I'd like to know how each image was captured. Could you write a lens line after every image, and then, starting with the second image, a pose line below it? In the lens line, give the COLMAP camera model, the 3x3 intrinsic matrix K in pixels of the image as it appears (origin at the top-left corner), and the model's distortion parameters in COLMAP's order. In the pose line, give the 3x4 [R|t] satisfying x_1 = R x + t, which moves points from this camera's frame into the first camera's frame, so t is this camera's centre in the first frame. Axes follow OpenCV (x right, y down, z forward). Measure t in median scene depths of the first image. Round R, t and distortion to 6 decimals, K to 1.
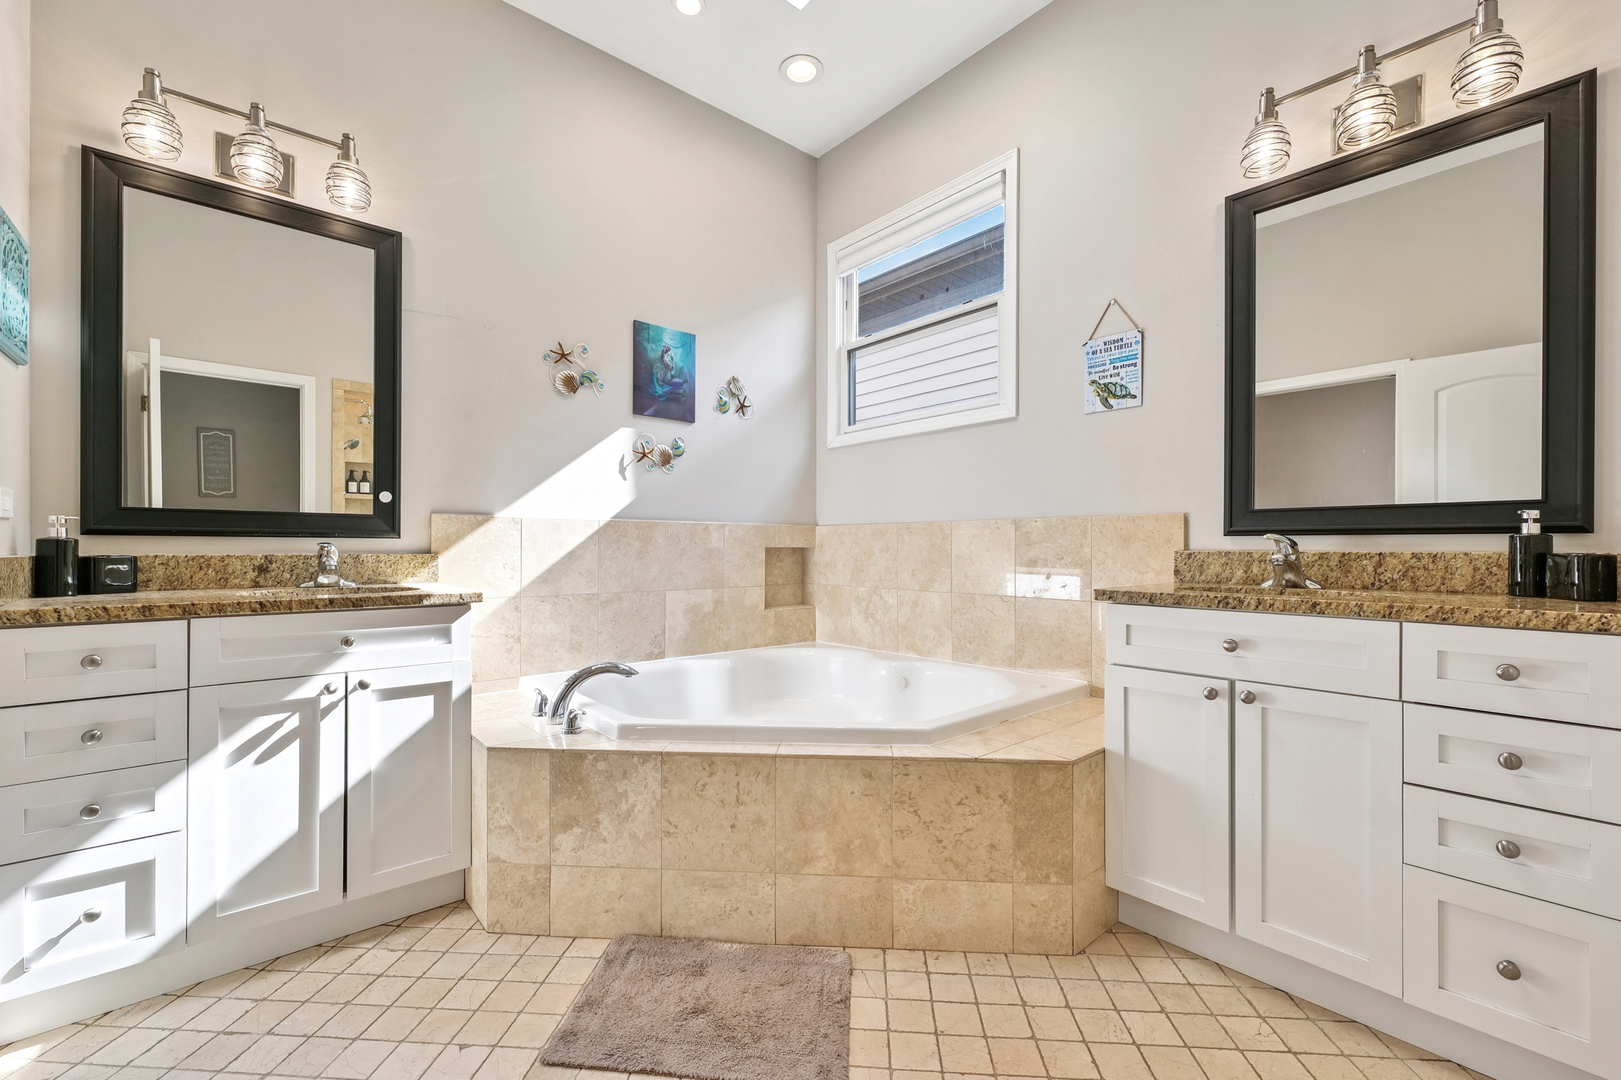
lens RADIAL K [[666.0, 0, 807.9], [0, 666.0, 543.8], [0, 0, 1]] dist [0.004380, -0.000208]
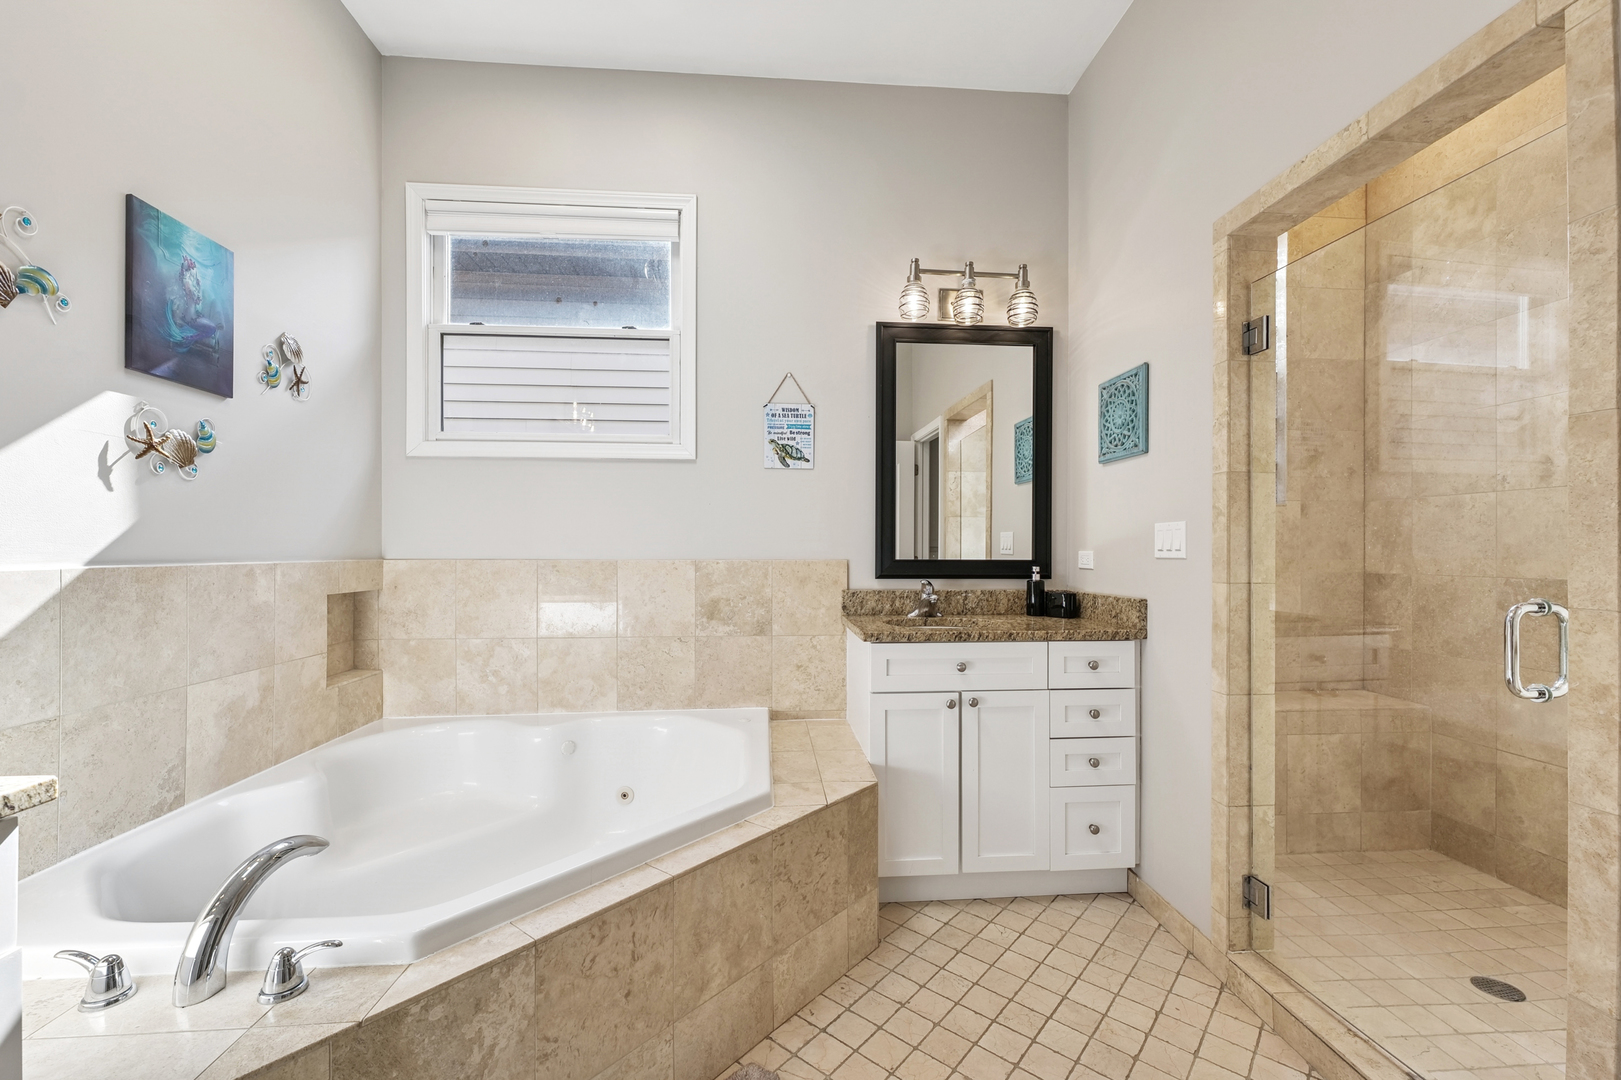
lens RADIAL K [[666.0, 0, 807.7], [0, 666.0, 547.5], [0, 0, 1]] dist [0.004380, -0.000208]
pose [[0.592623, 0.002355, 0.805477, -0.467170], [-0.004835, 0.999988, 0.000634, -0.066725], [-0.805466, -0.004270, 0.592627, 0.299007]]
